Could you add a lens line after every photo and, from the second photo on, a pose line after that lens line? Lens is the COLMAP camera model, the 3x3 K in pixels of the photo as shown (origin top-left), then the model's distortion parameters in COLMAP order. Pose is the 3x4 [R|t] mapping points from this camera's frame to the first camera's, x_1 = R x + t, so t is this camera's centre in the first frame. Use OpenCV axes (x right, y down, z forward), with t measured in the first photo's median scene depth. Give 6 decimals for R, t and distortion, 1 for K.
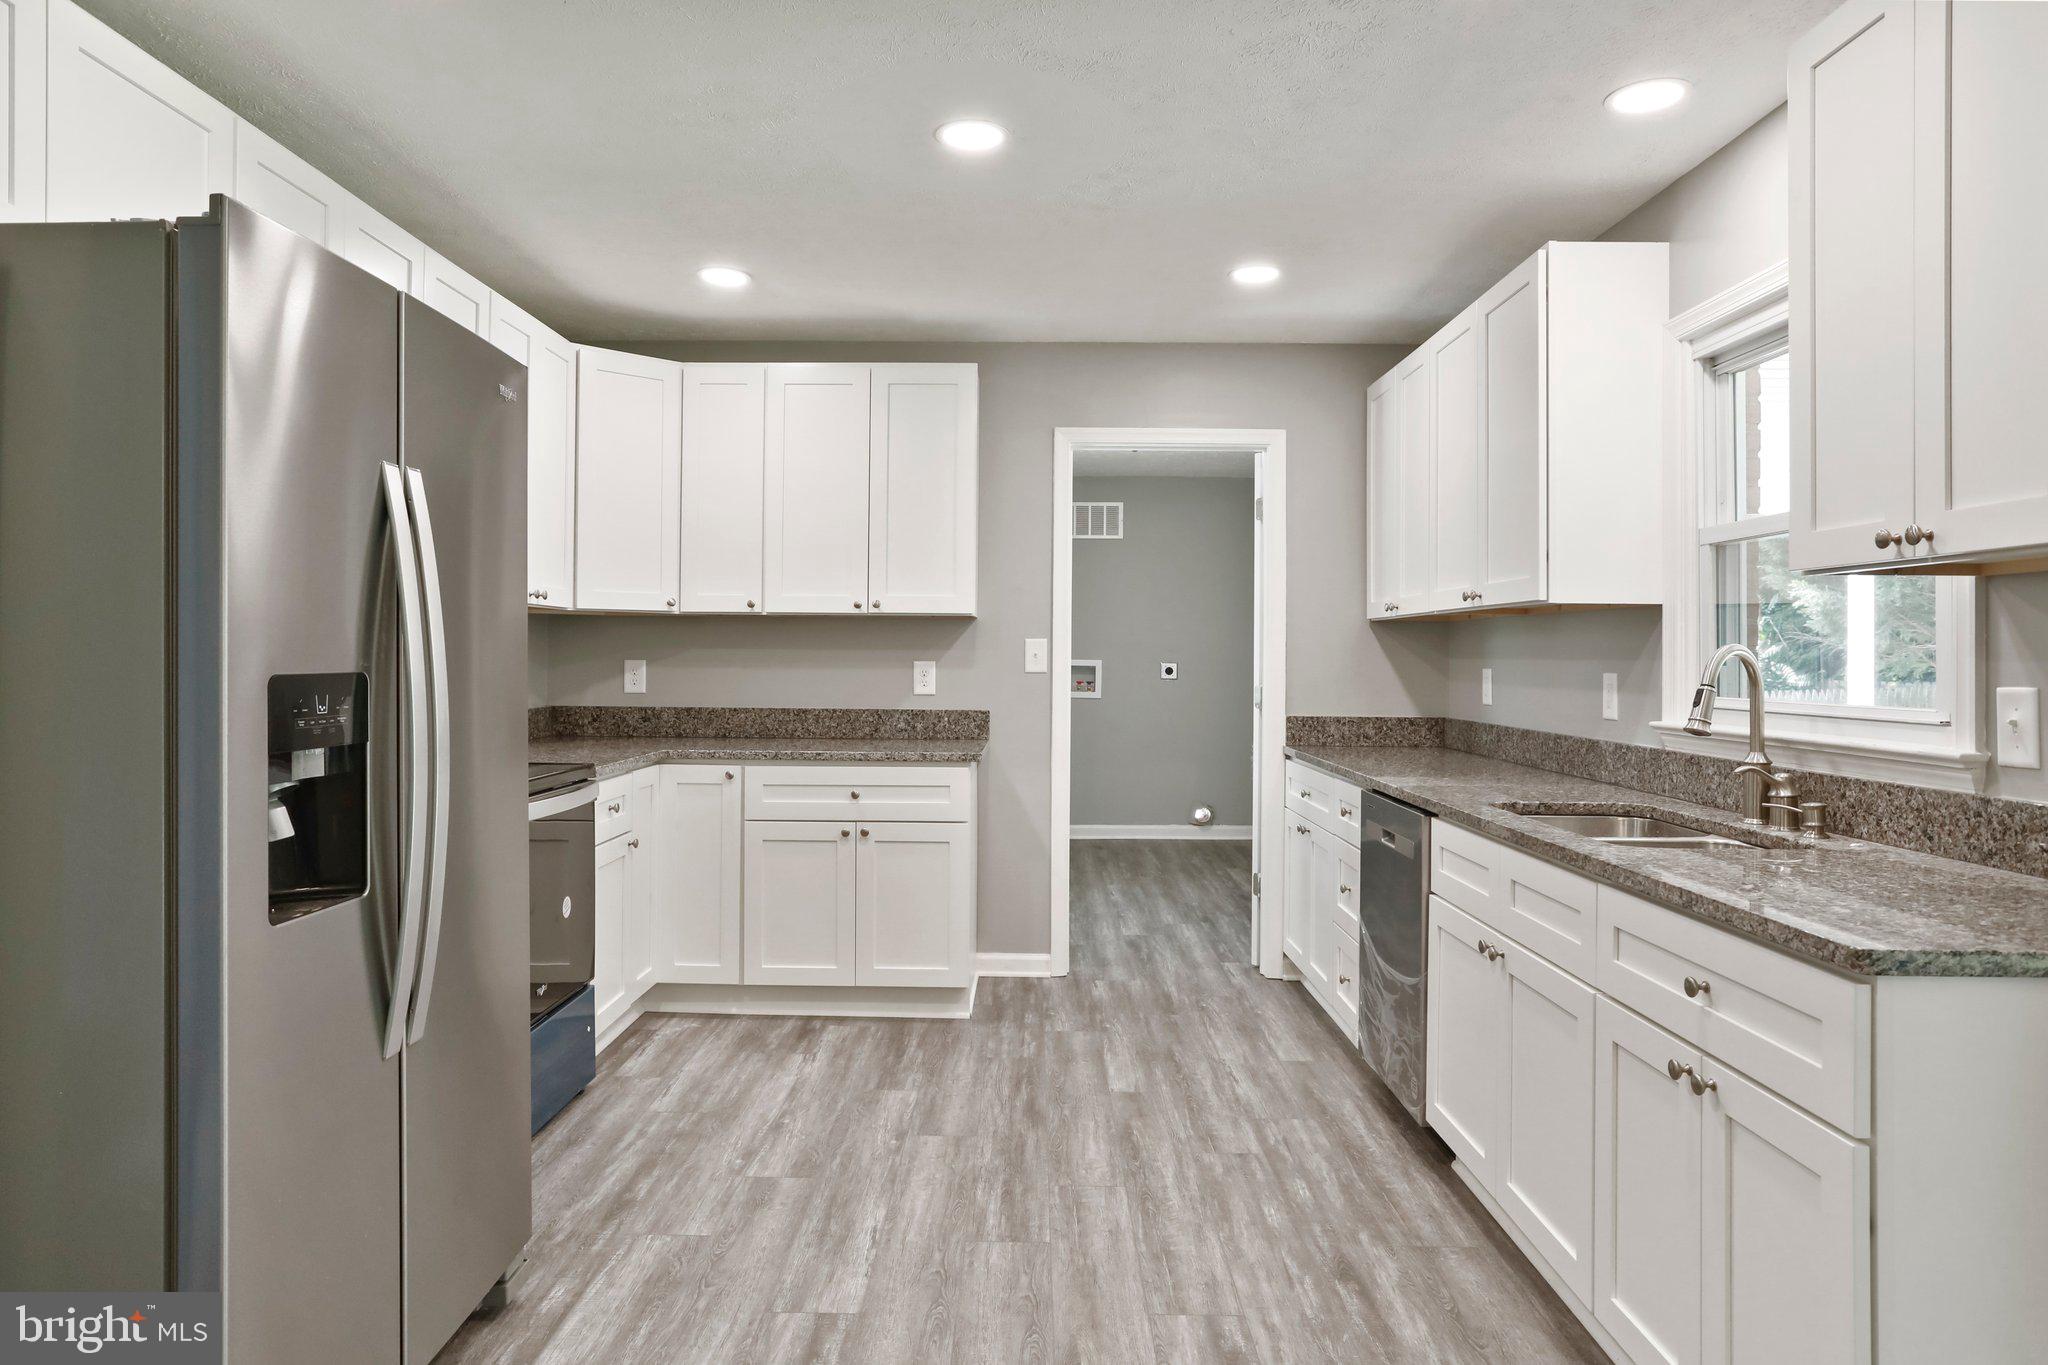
lens RADIAL K [[1251.8, 0, 1019.2], [0, 1251.8, 641.8], [0, 0, 1]] dist [-0.036488, 0.014665]
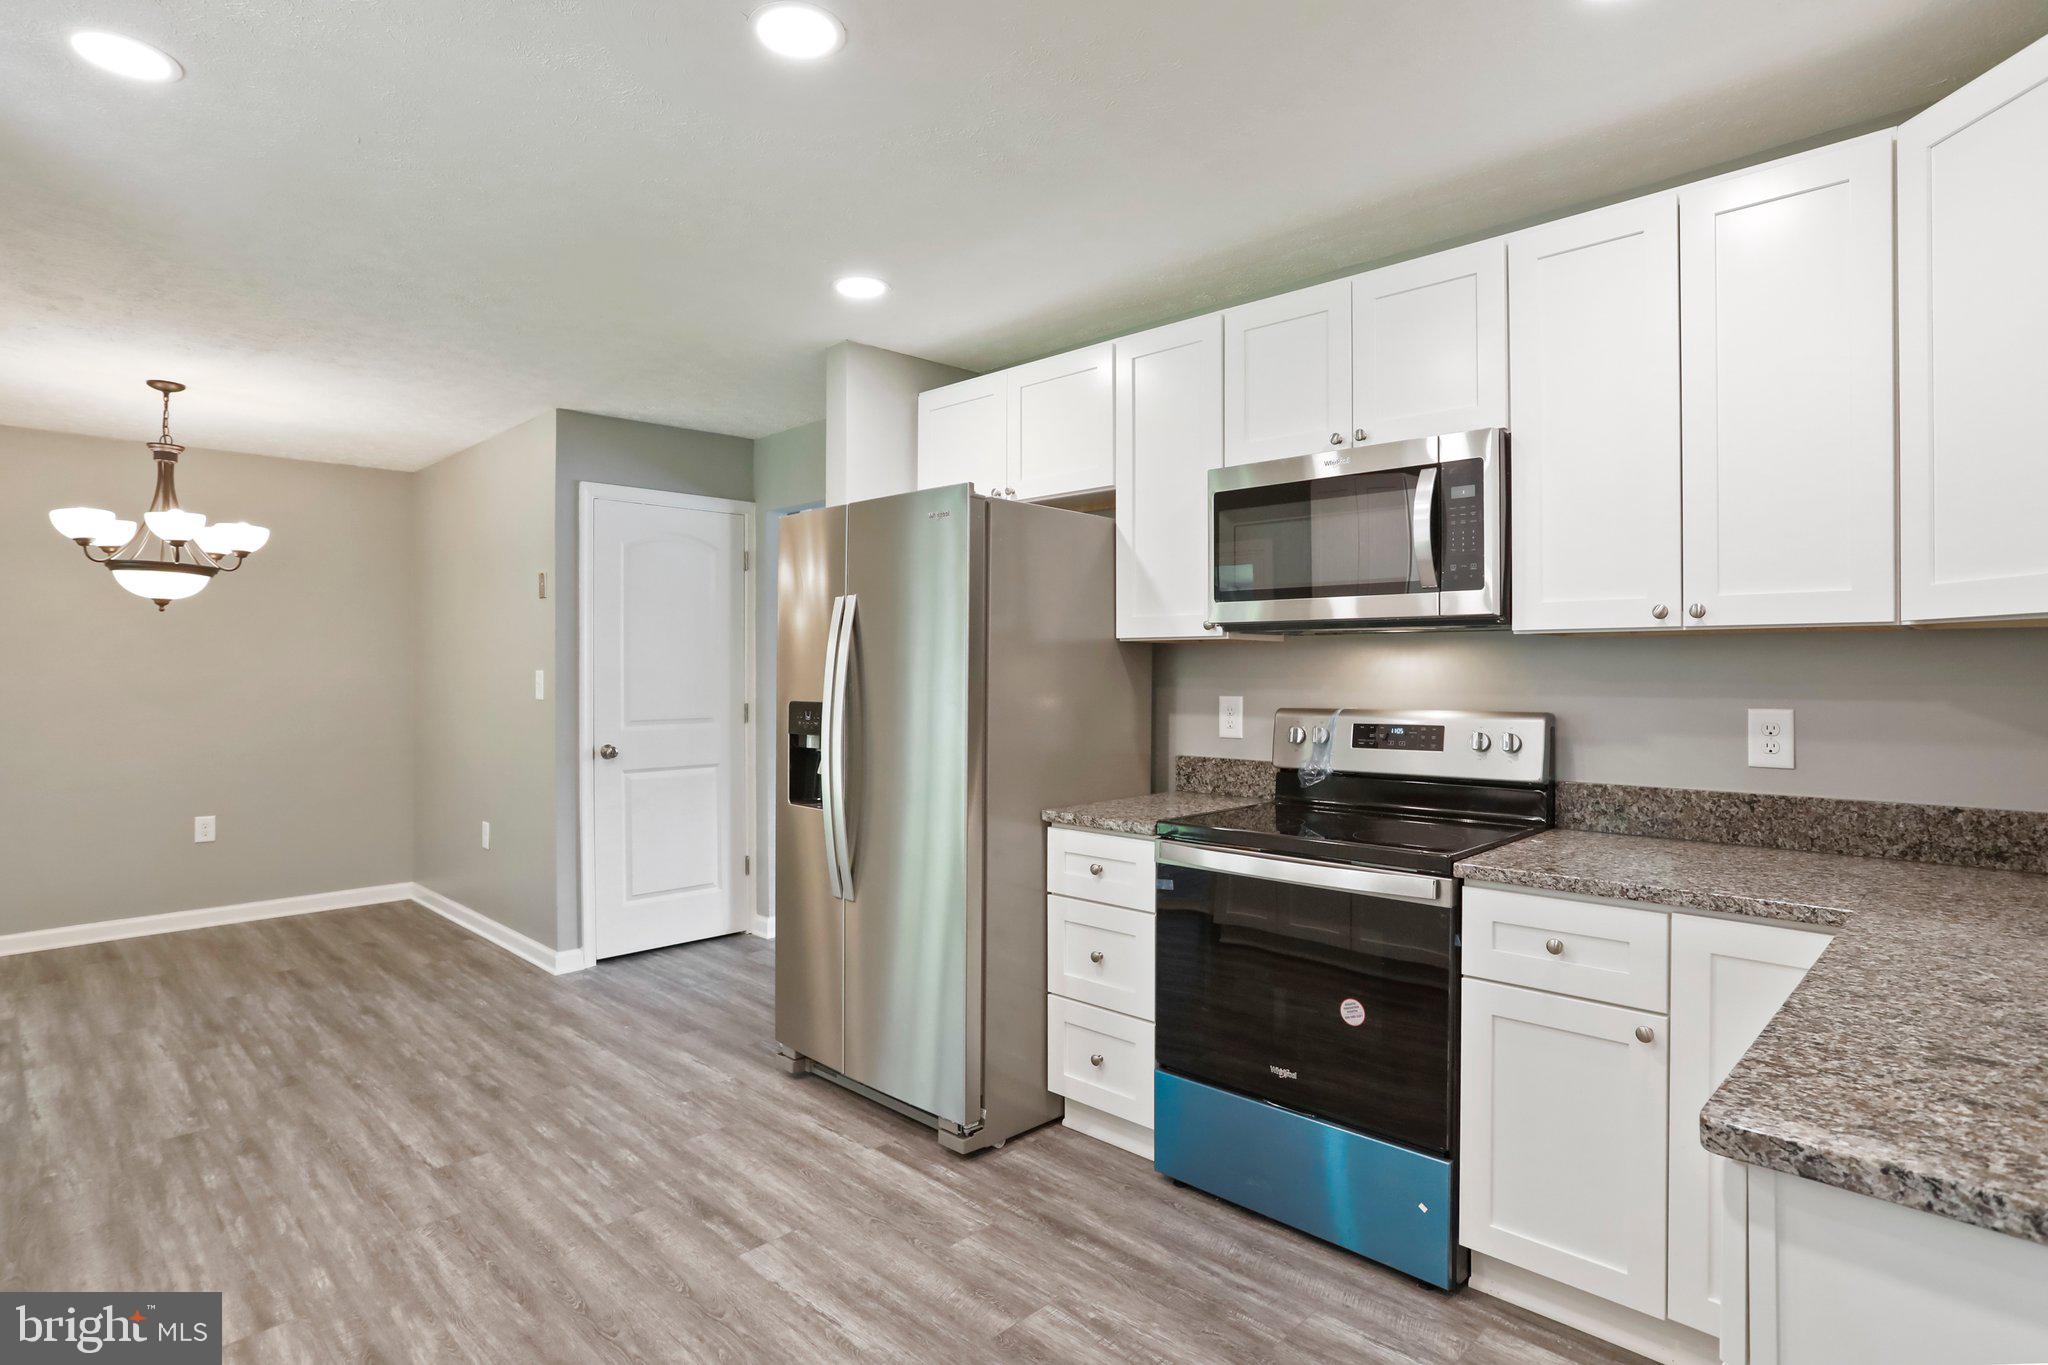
lens RADIAL K [[1061.9, 0, 1031.0], [0, 1061.9, 665.1], [0, 0, 1]] dist [-0.051000, 0.024096]
pose [[-0.689266, -0.007670, -0.724468, 0.312665], [0.005738, 0.999855, -0.016045, -0.004035], [0.724486, -0.015216, -0.689122, 1.470048]]
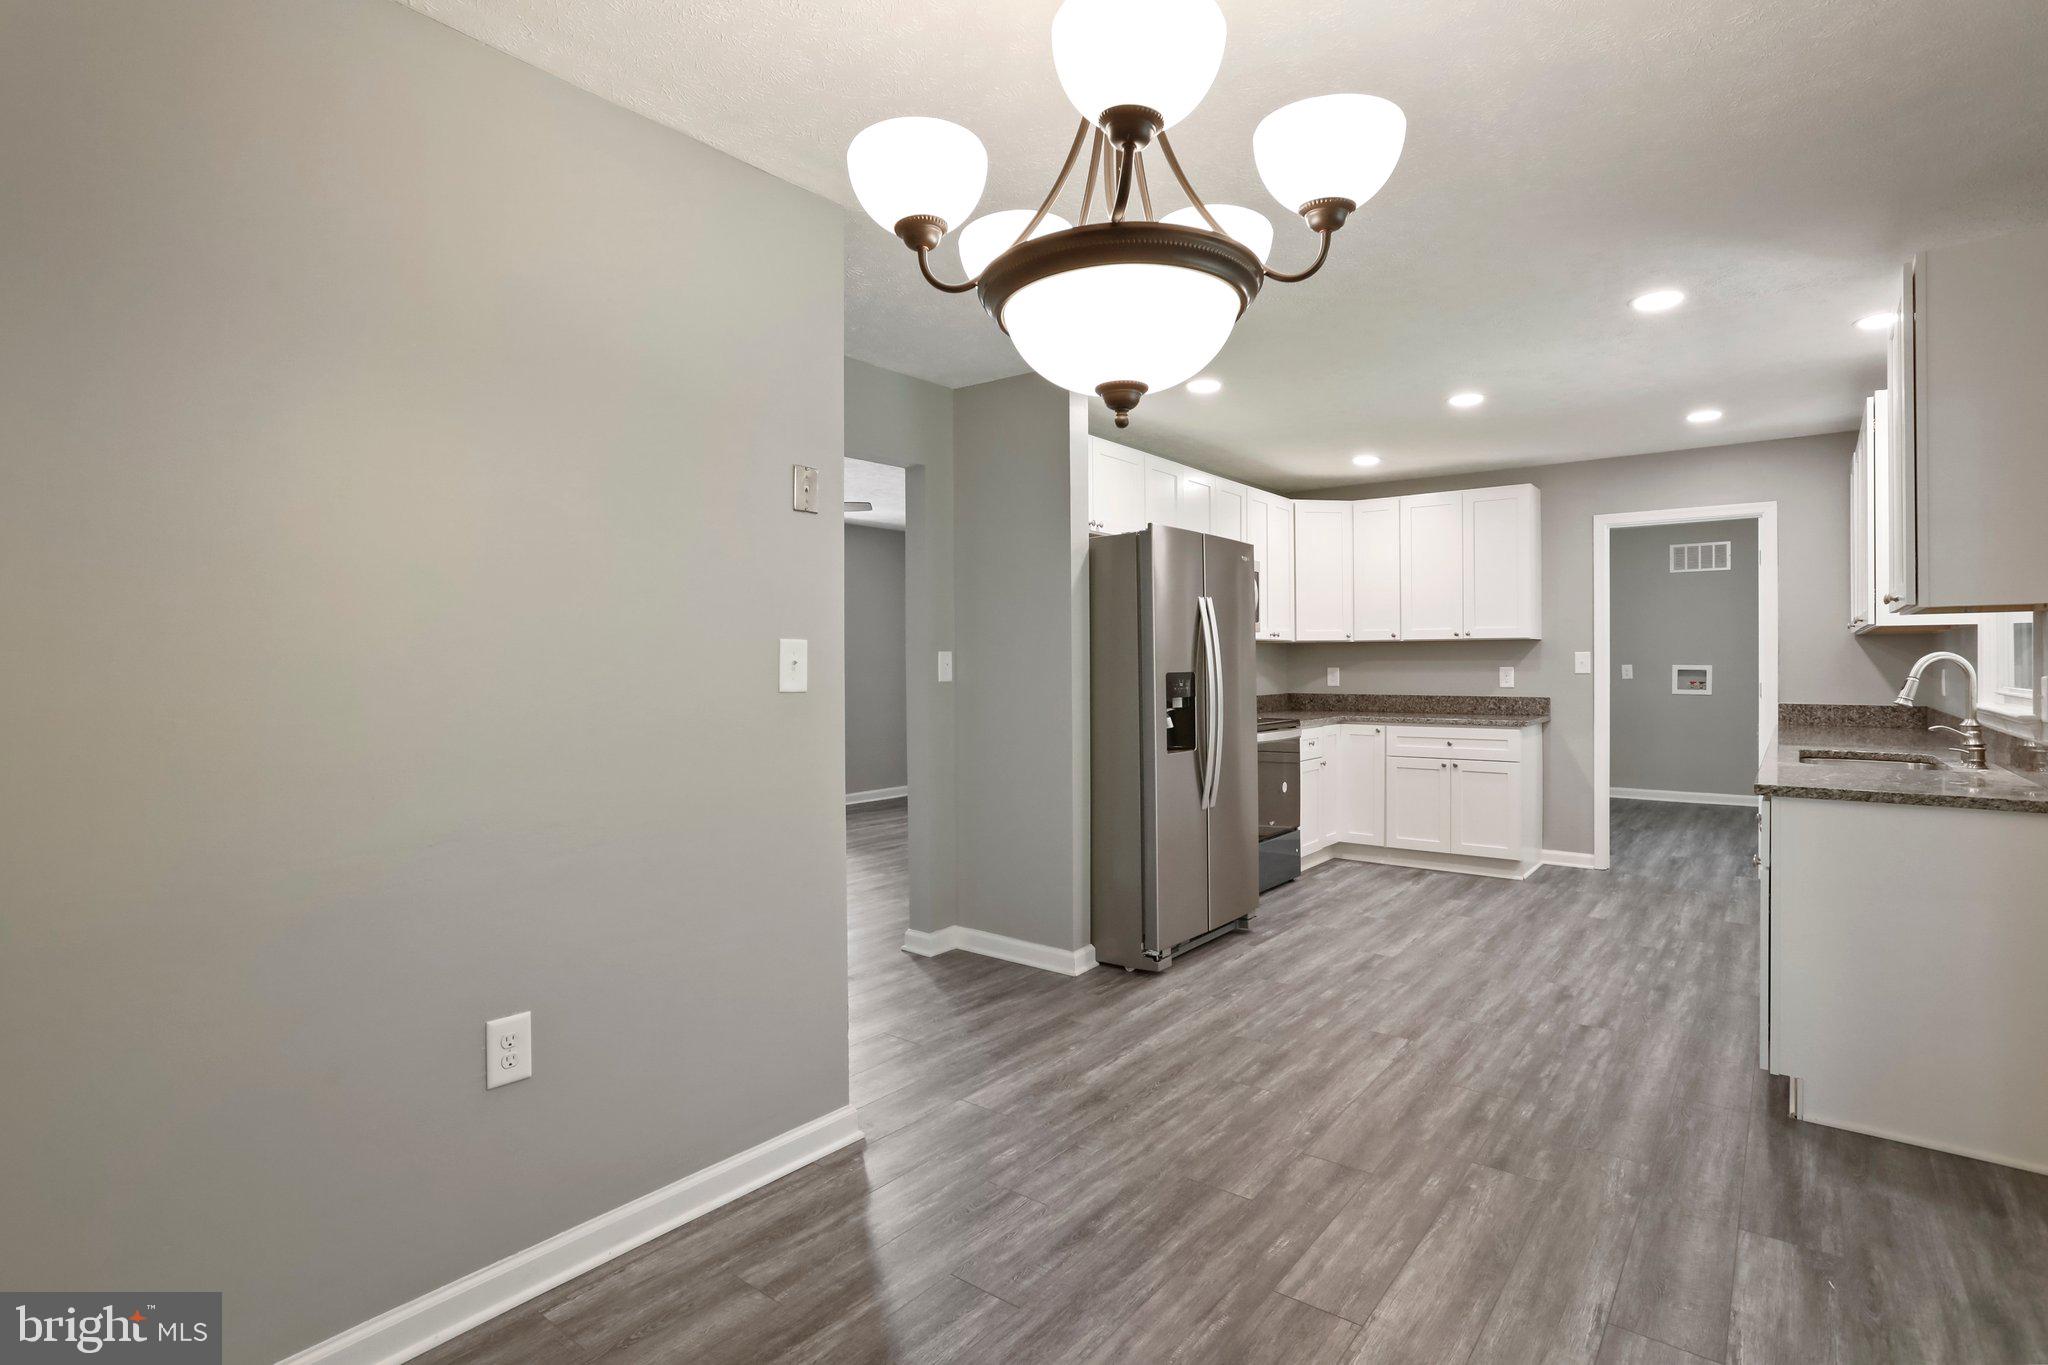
lens RADIAL K [[1005.3, 0, 1031.5], [0, 1005.3, 670.0], [0, 0, 1]] dist [-0.048553, 0.024241]
pose [[0.797585, -0.006733, -0.603169, 0.339640], [0.016118, 0.999819, 0.010153, -0.005441], [0.602991, -0.017820, 0.797549, -0.638952]]
